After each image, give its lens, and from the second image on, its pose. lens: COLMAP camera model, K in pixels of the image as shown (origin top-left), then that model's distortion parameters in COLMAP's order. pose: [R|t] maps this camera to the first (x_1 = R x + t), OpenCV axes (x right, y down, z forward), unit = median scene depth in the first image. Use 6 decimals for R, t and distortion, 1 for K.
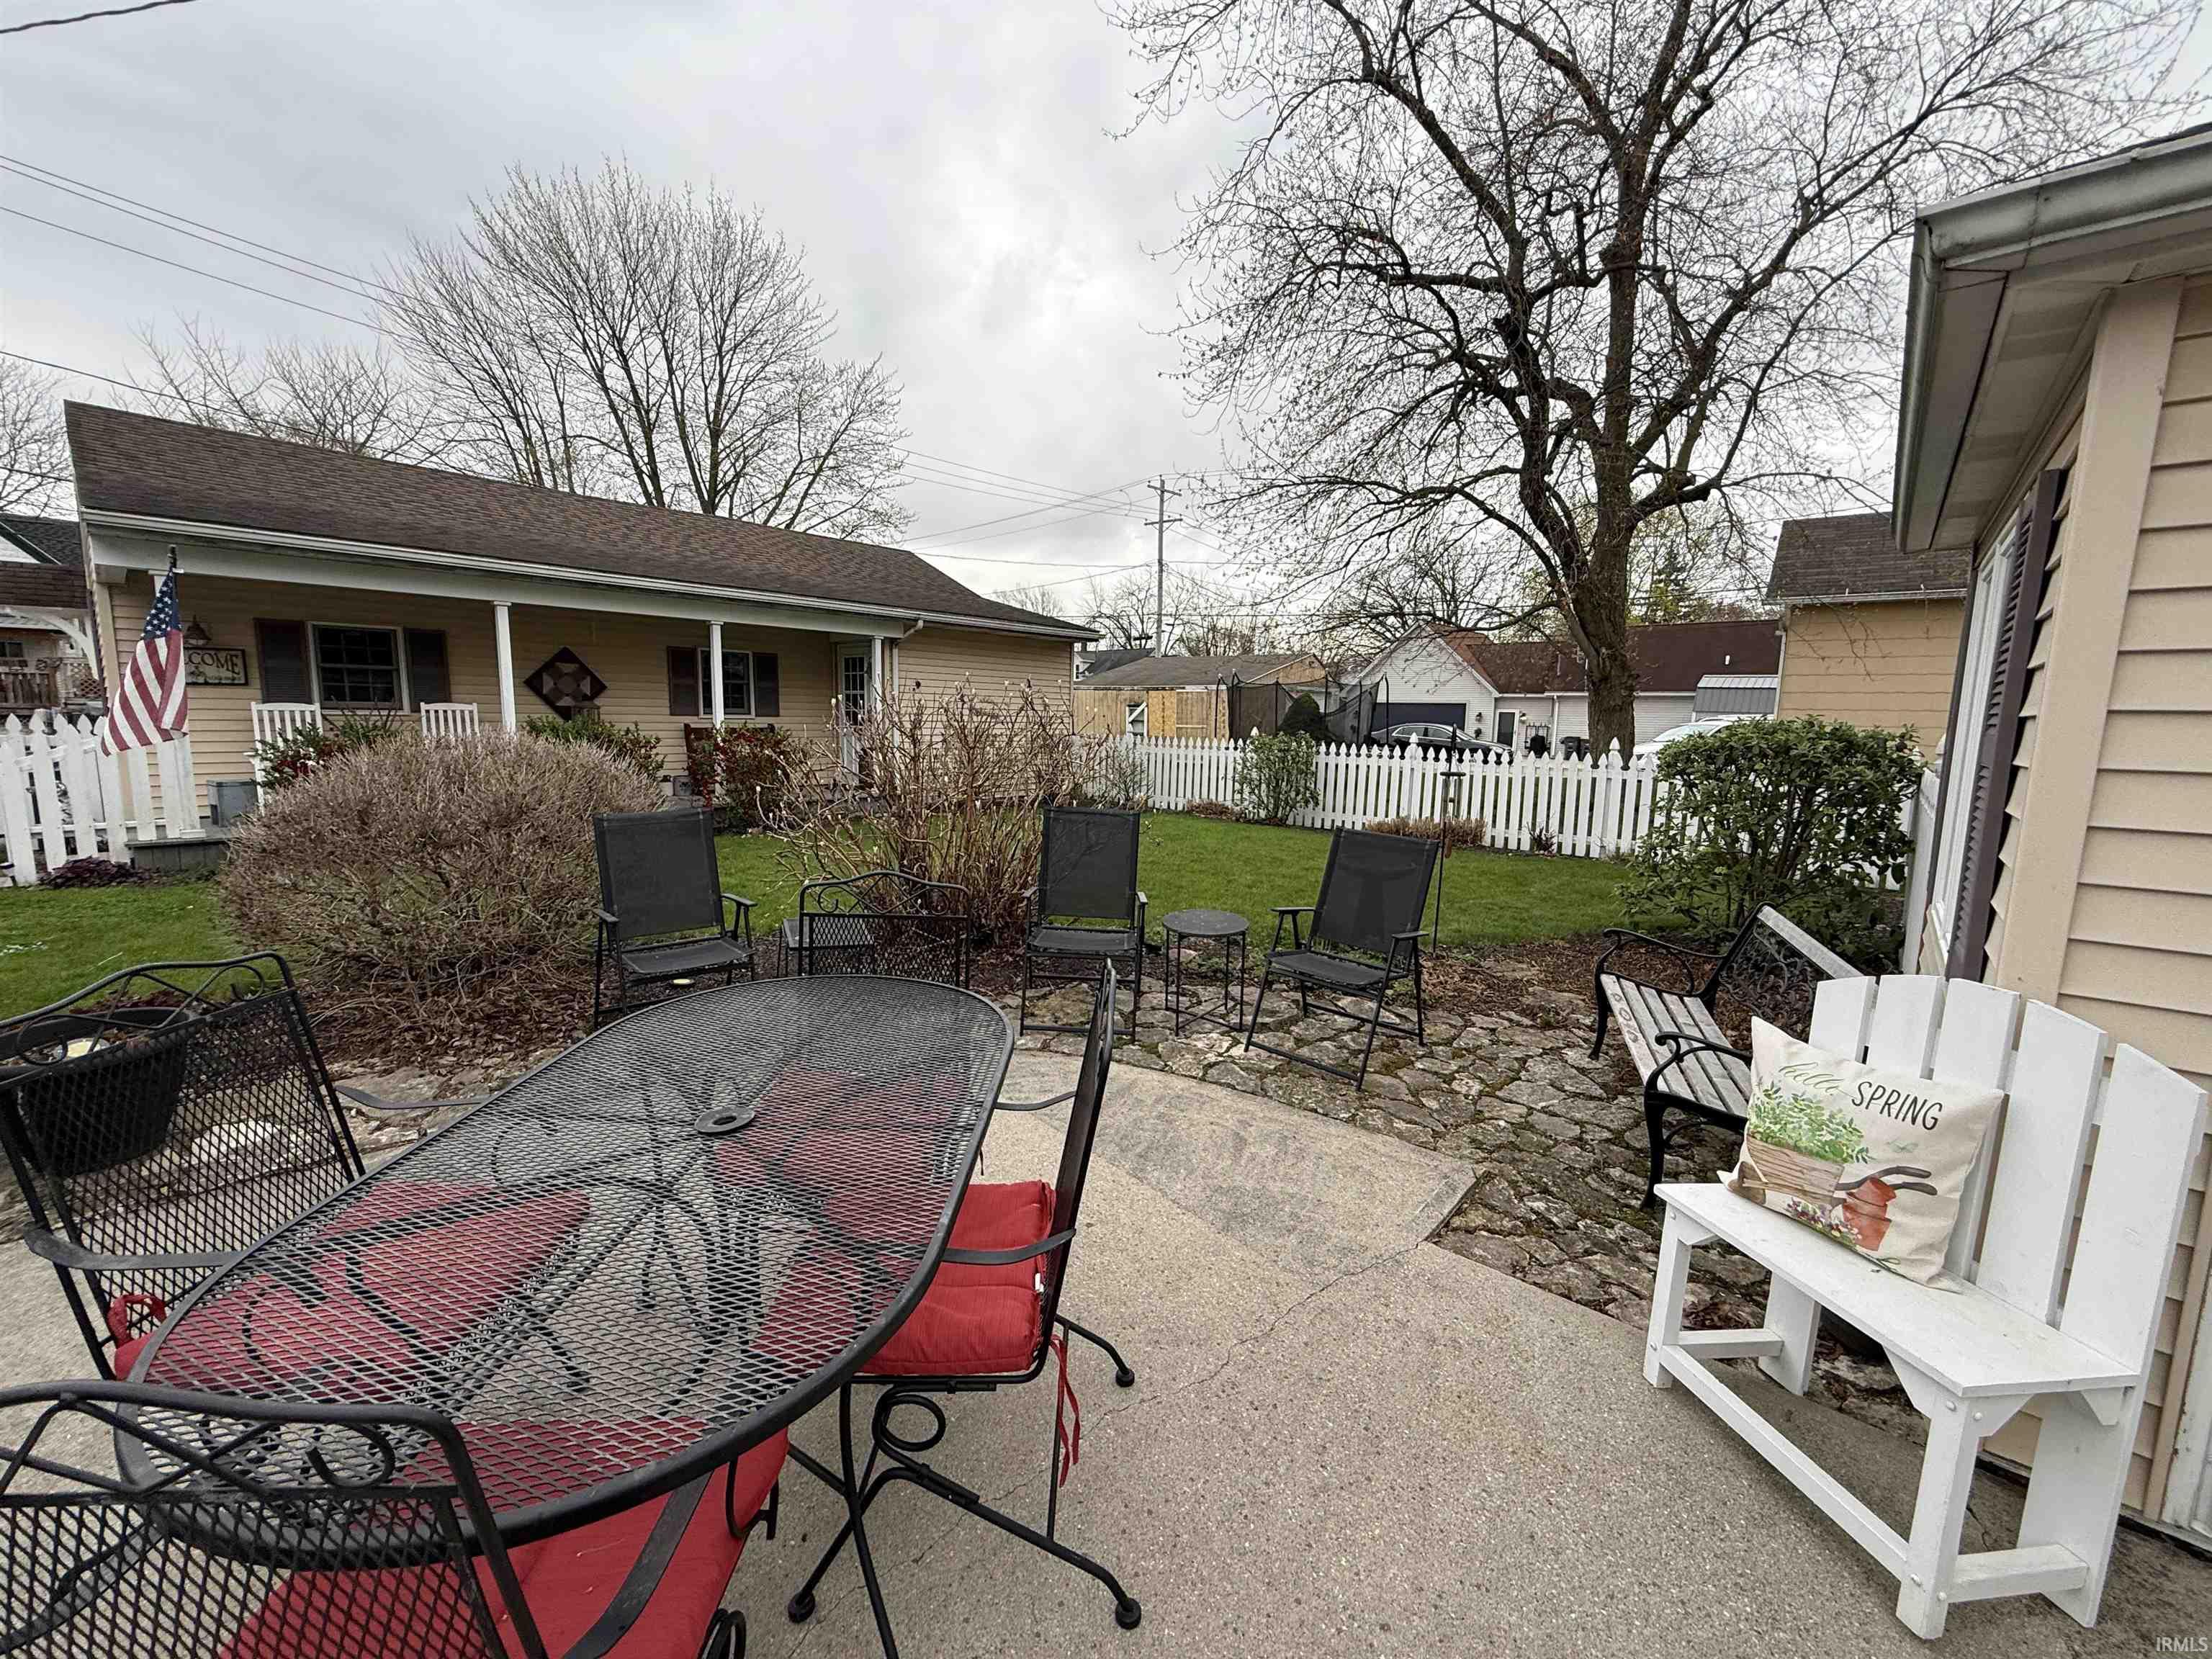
lens RADIAL K [[887.4, 0, 1103.5], [0, 887.4, 825.2], [0, 0, 1]] dist [-0.003961, -0.000035]
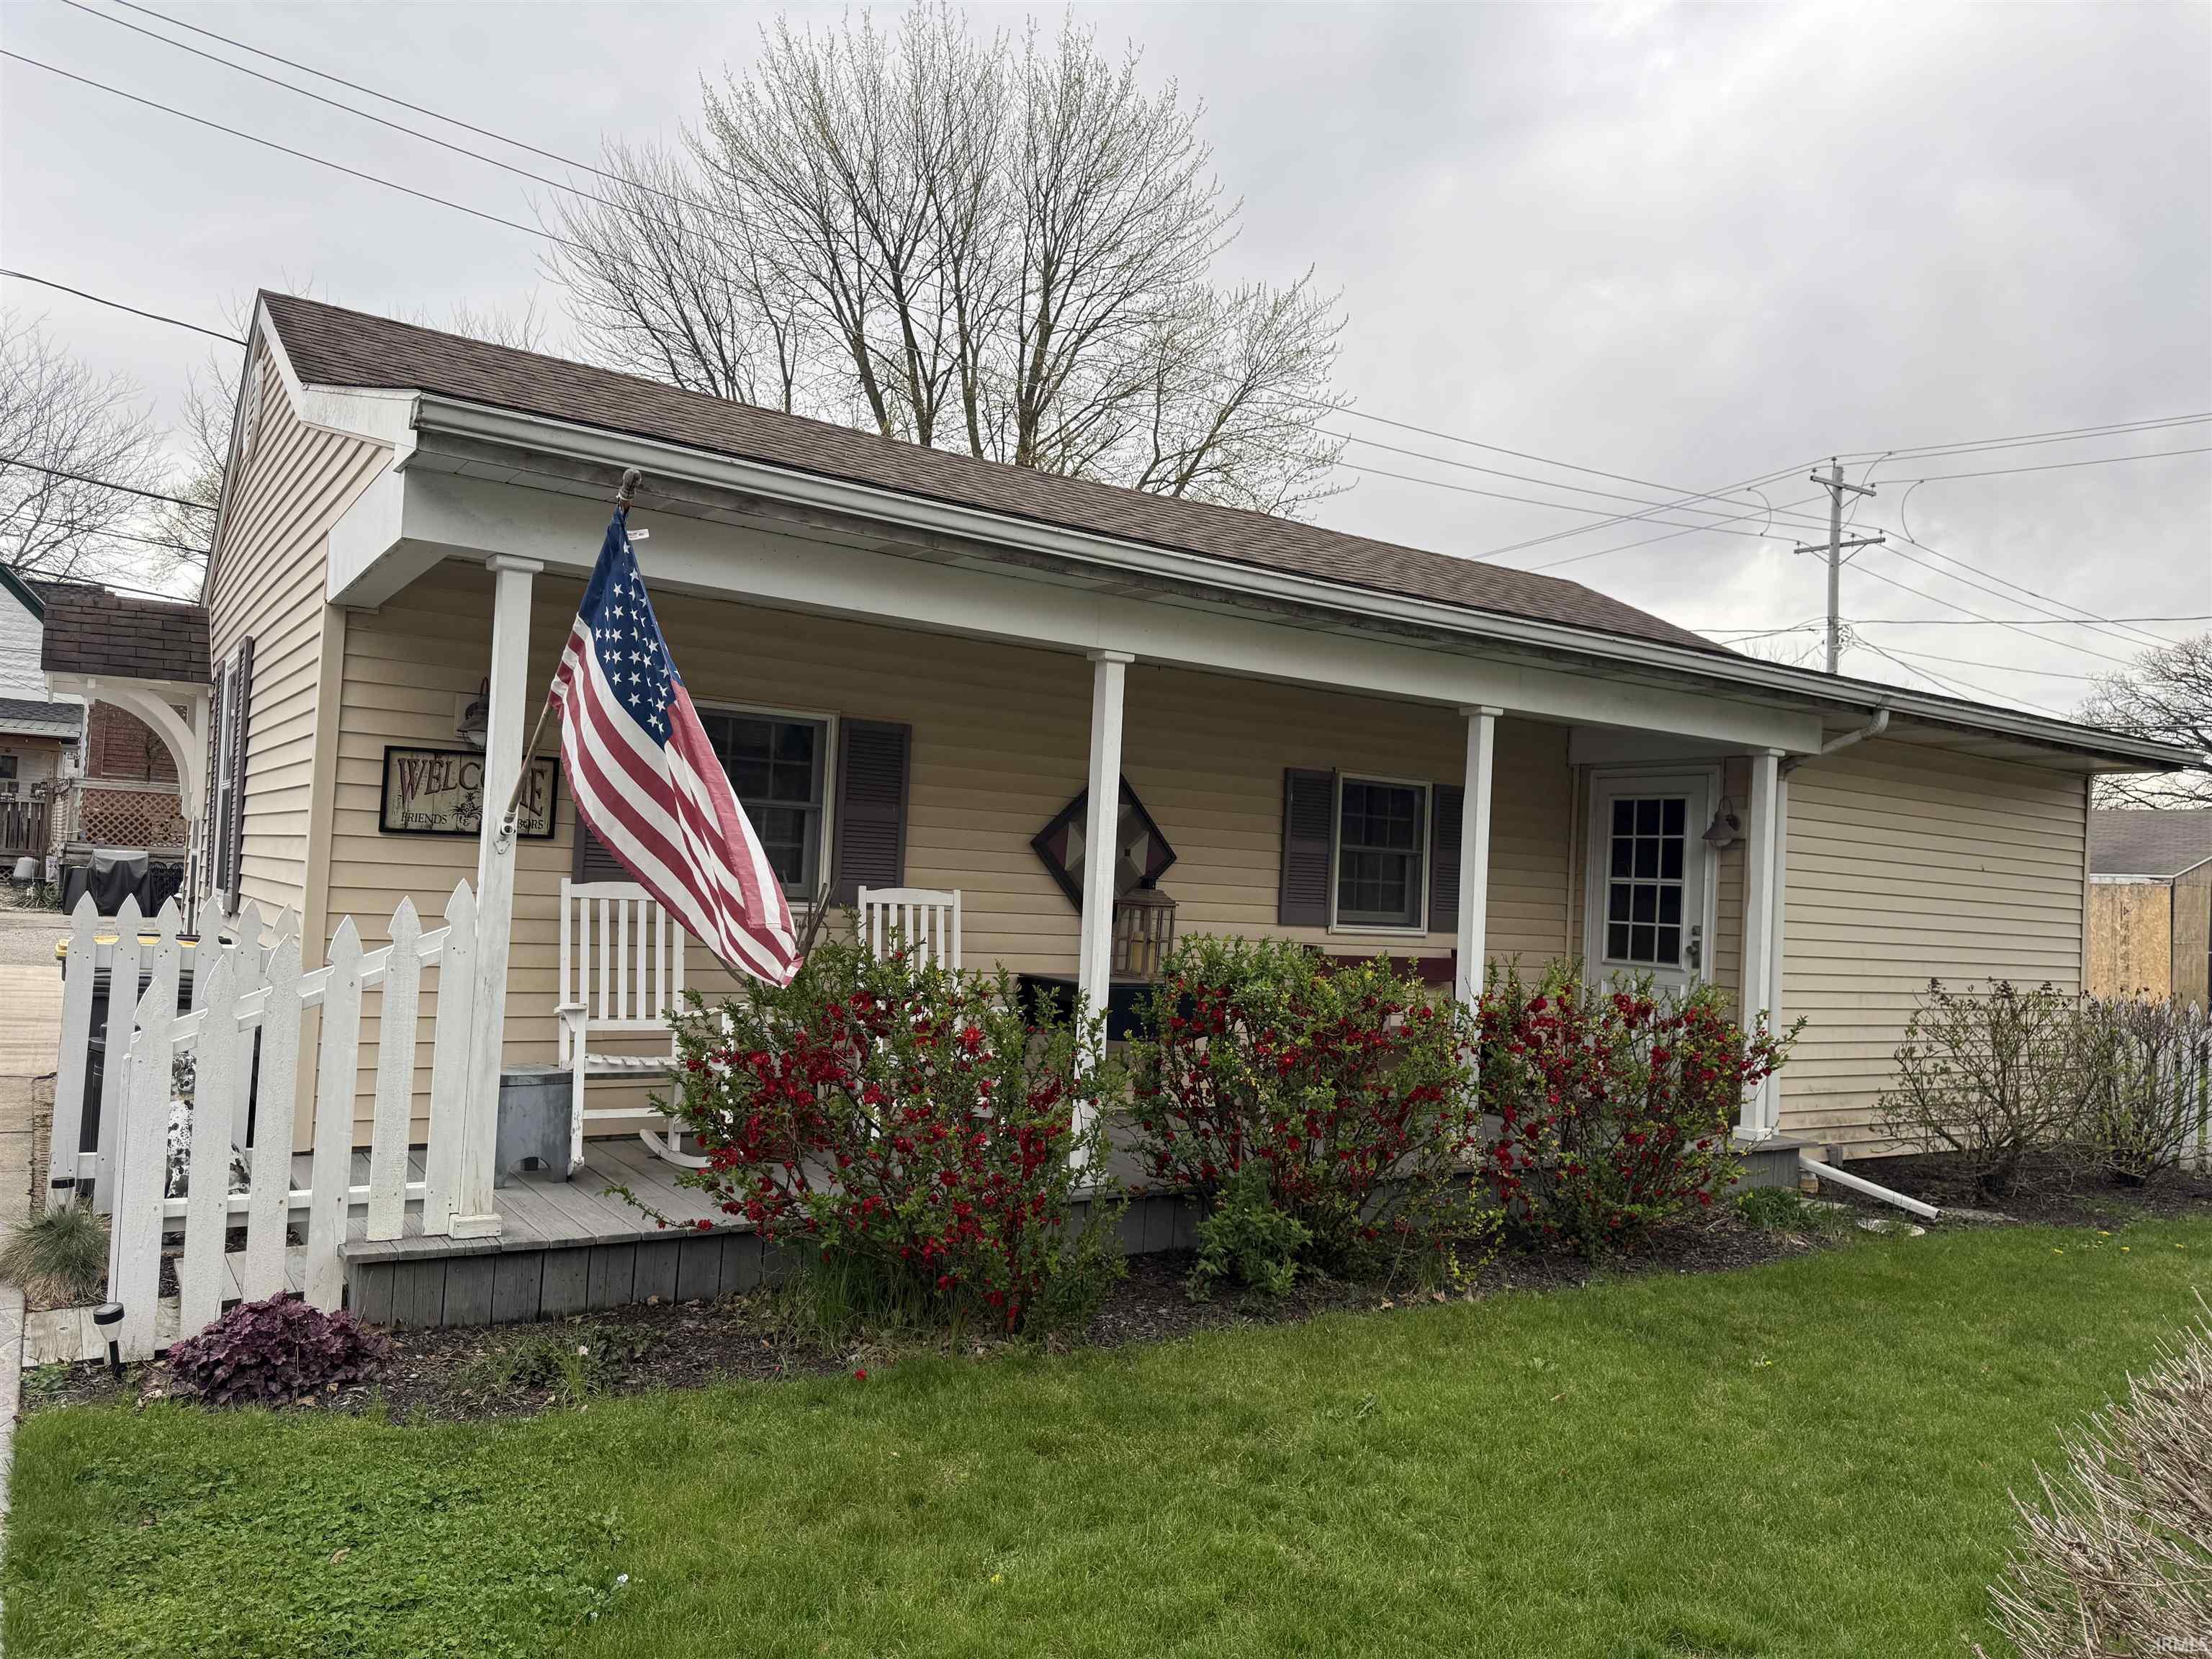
lens RADIAL K [[1570.5, 0, 1104.3], [0, 1570.5, 839.3], [0, 0, 1]] dist [0.013484, -0.002164]
pose [[0.965411, 0.021859, -0.259815, -0.124327], [-0.063991, 0.985866, -0.154831, -0.013742], [0.252759, 0.166101, 0.953165, 0.081866]]
